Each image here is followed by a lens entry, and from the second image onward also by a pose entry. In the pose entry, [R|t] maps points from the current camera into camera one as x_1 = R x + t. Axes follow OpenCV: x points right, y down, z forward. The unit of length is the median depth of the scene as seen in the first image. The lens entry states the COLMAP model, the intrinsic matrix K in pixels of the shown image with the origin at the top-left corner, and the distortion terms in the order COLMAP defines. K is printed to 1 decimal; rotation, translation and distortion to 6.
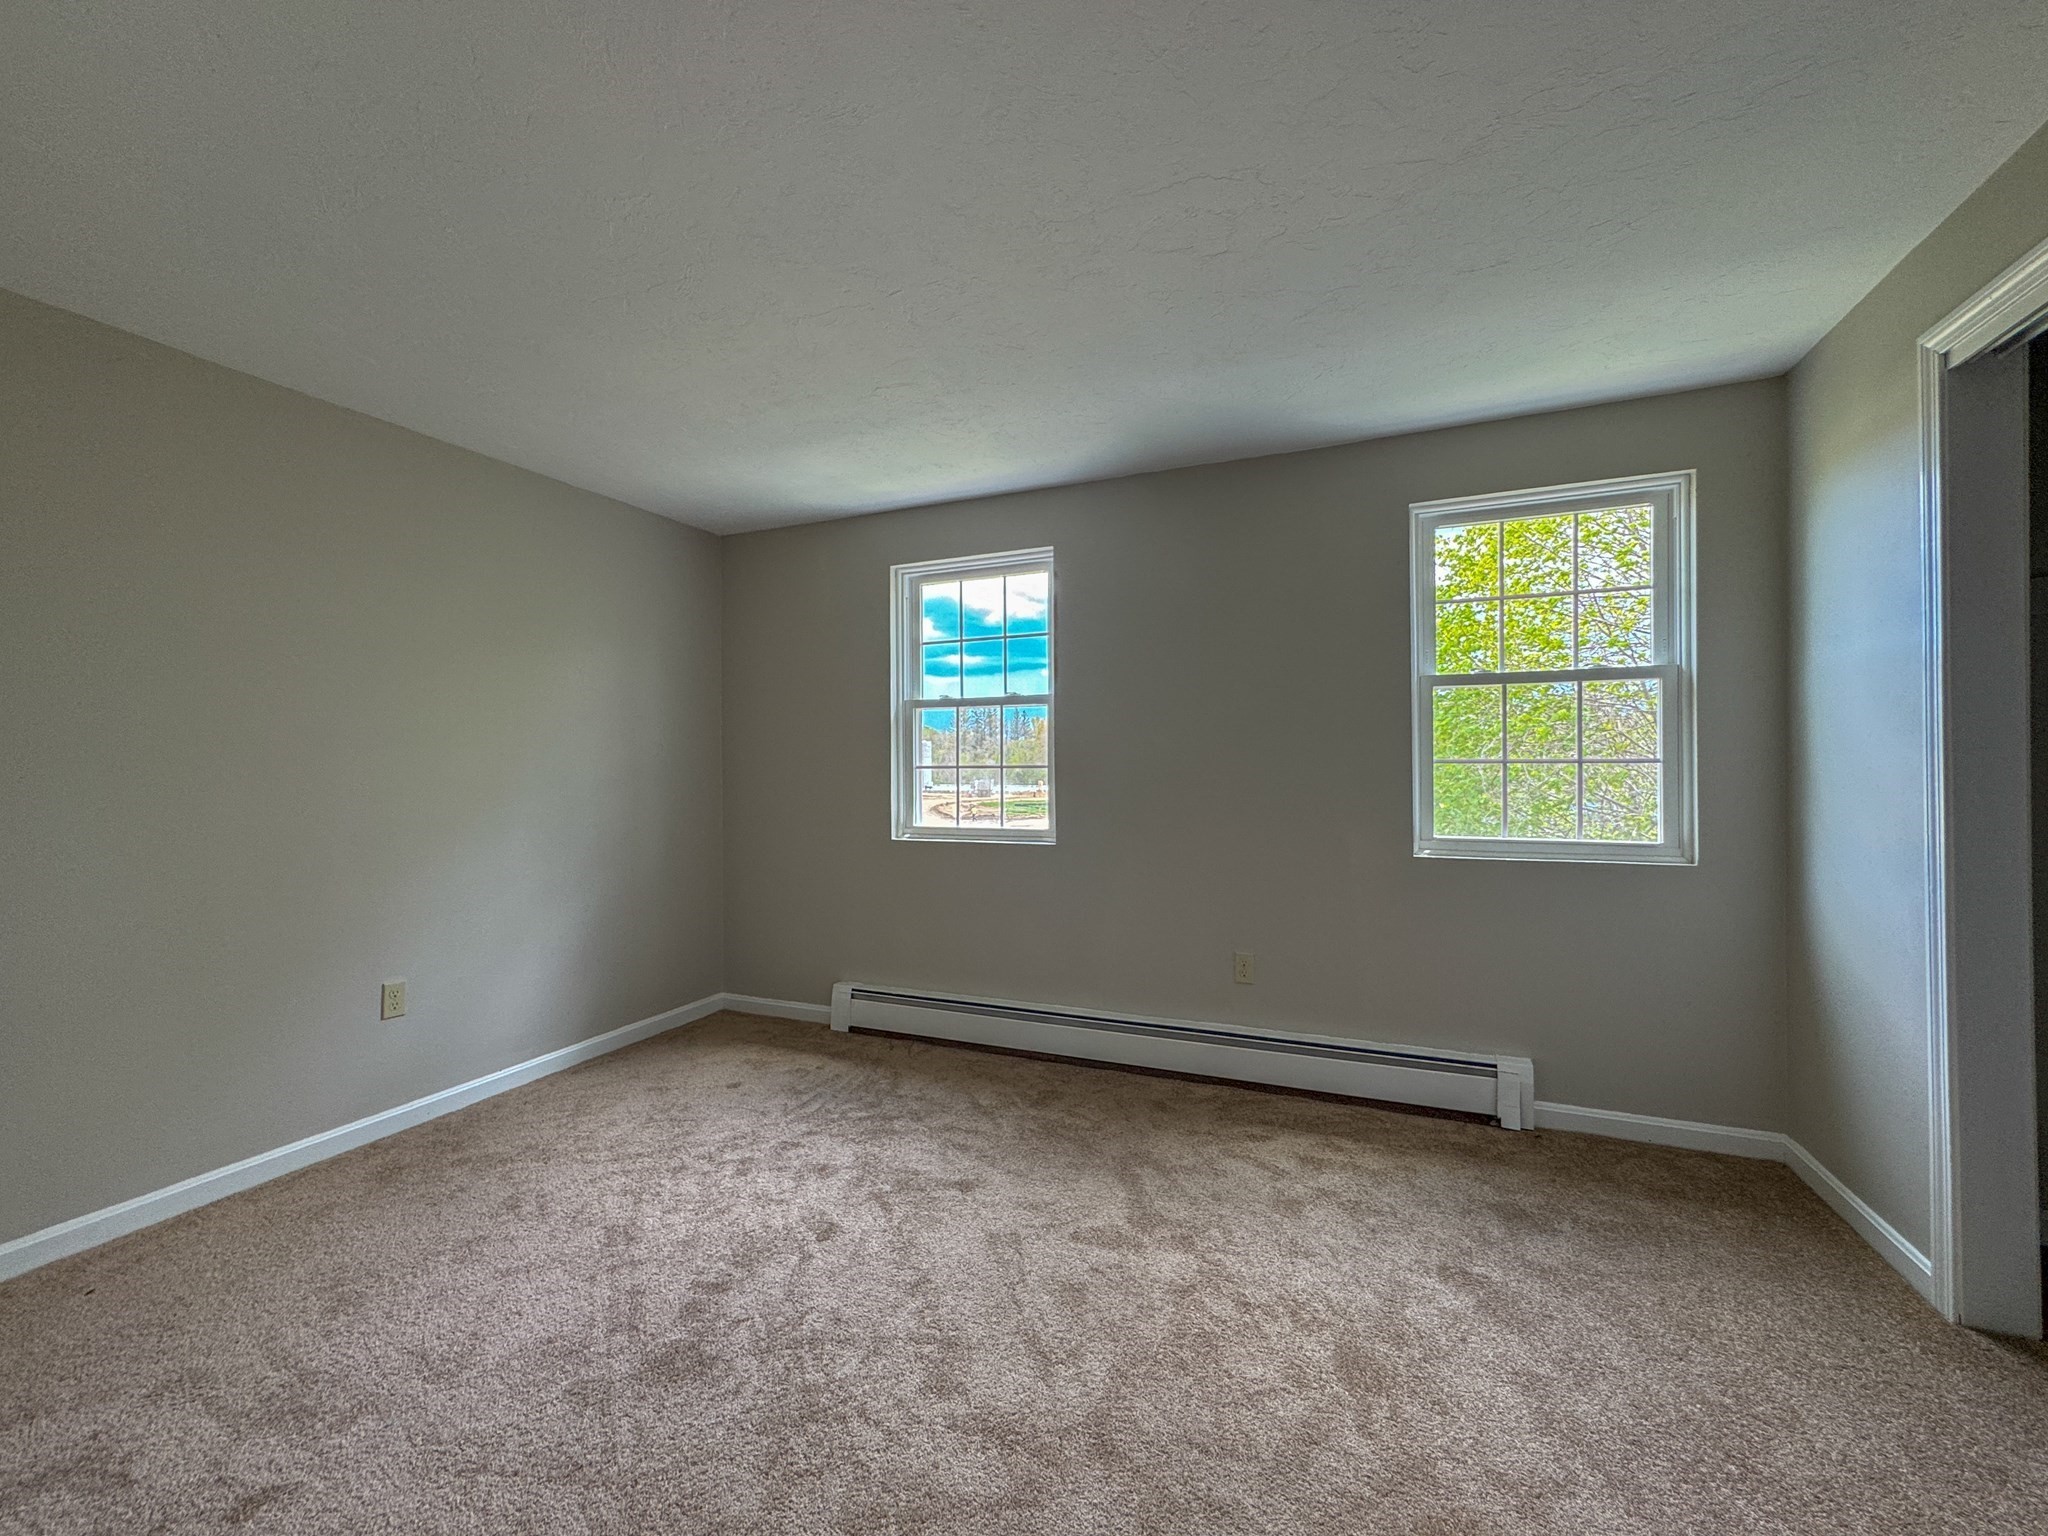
lens RADIAL K [[826.1, 0, 1016.7], [0, 826.1, 758.8], [0, 0, 1]] dist [-0.002025, 0.000714]
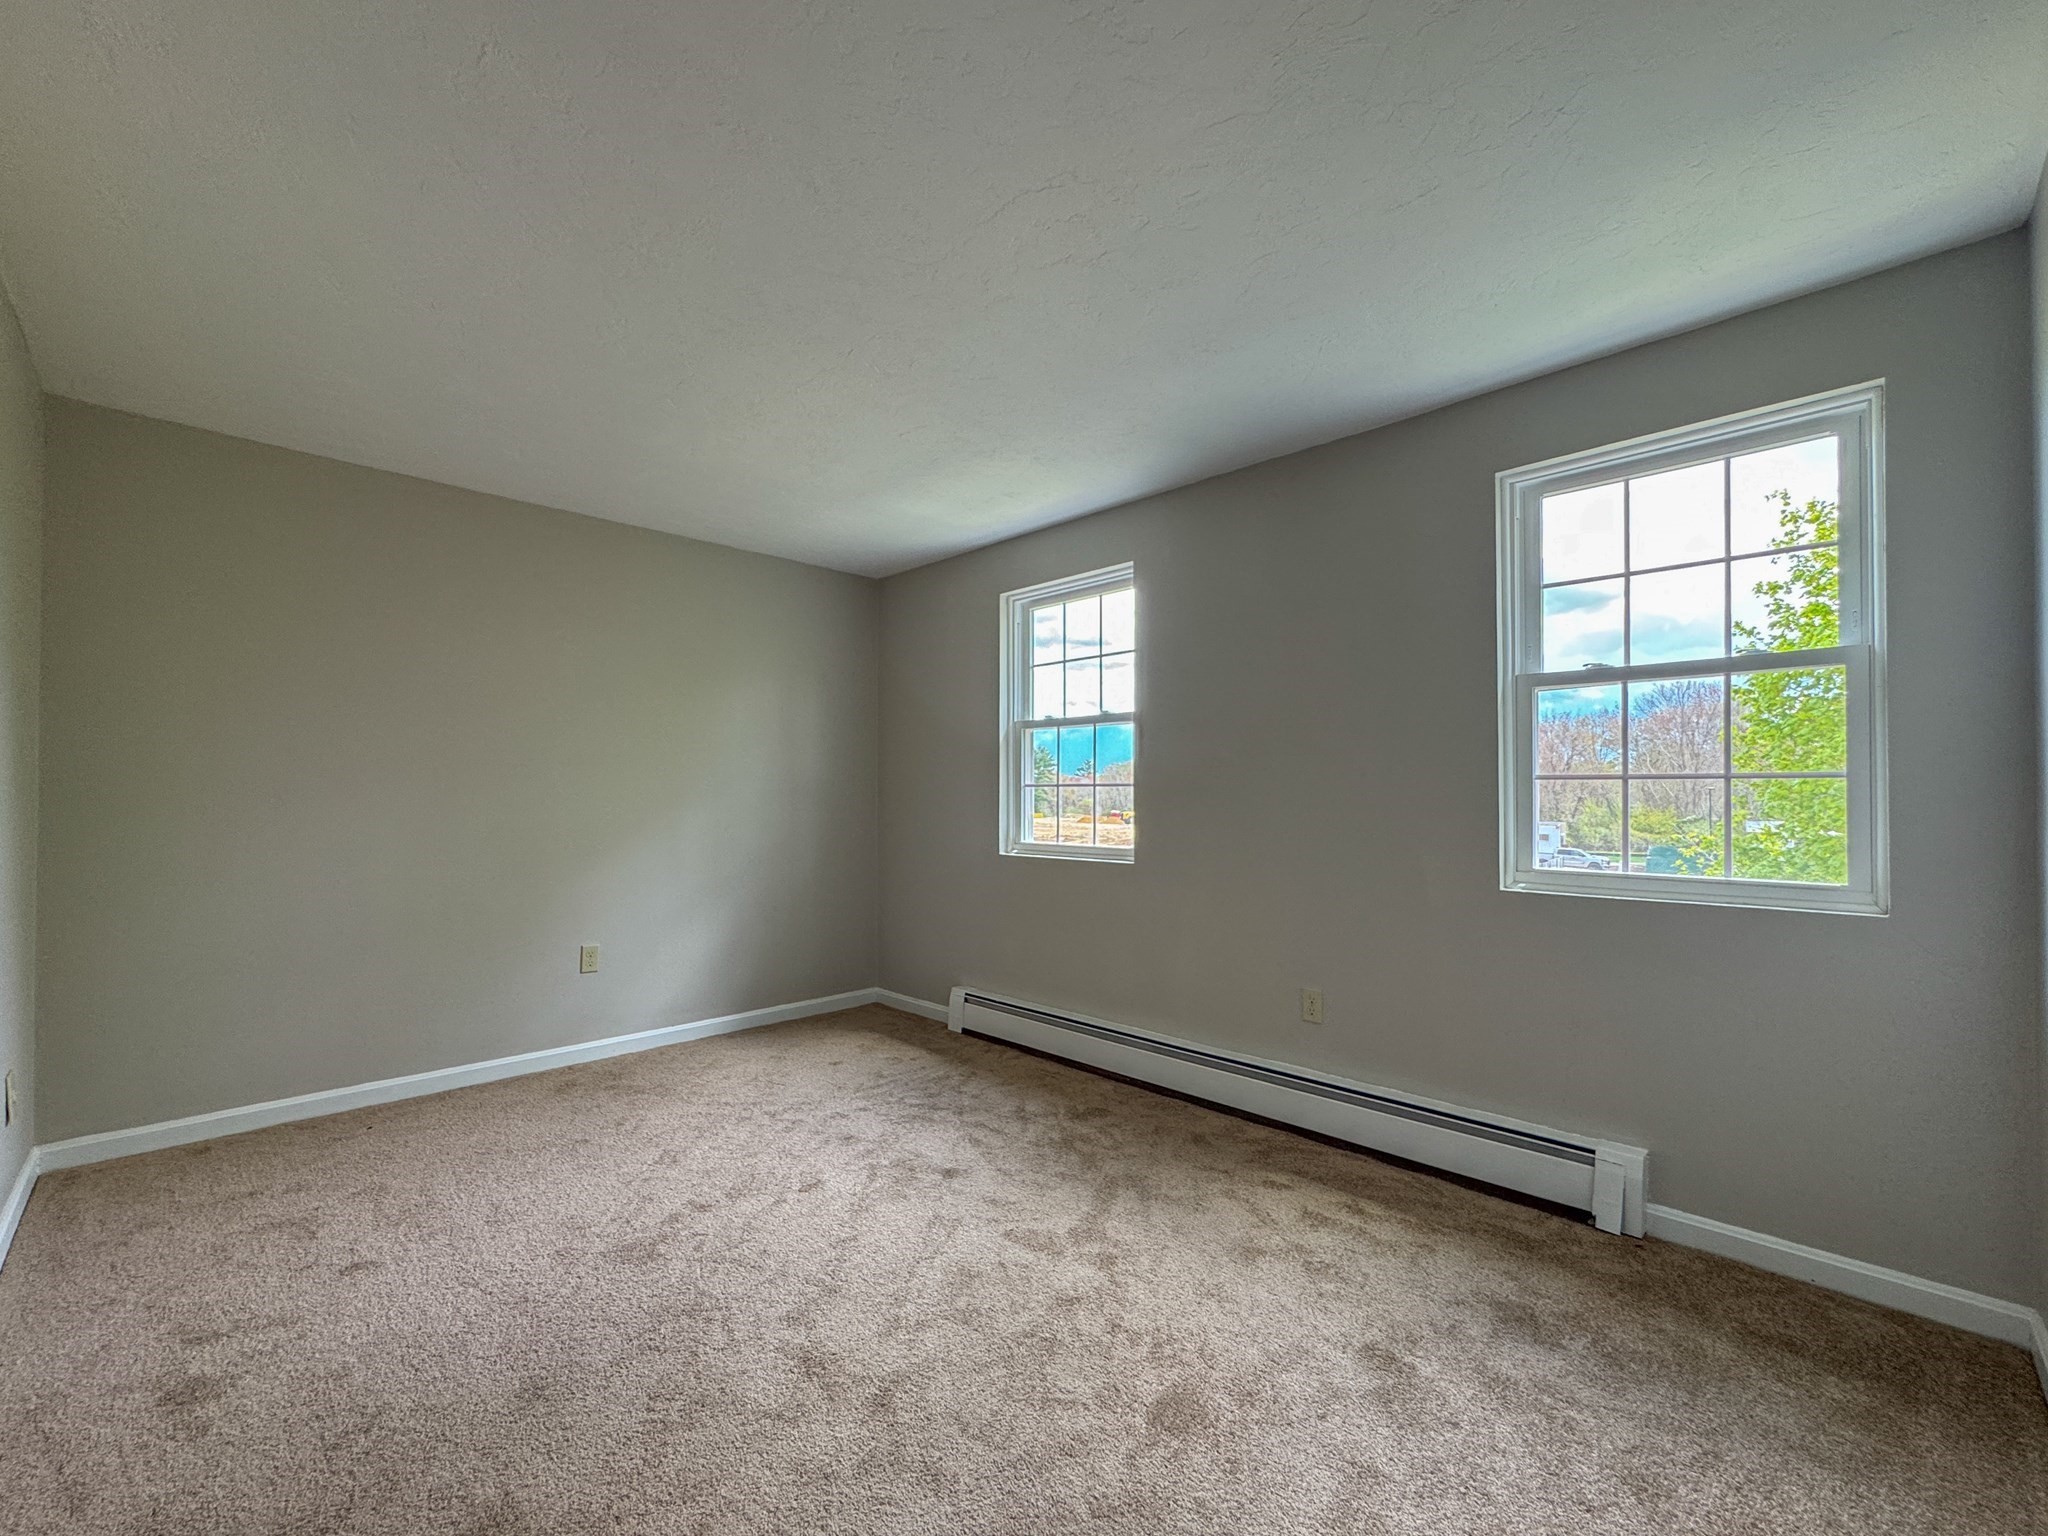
lens RADIAL K [[839.5, 0, 1024.7], [0, 839.5, 784.7], [0, 0, 1]] dist [-0.009634, 0.000495]
pose [[0.928223, 0.003739, -0.372005, 0.357877], [-0.006017, 0.999970, -0.004963, 0.018769], [0.371976, 0.006845, 0.928217, 0.027496]]
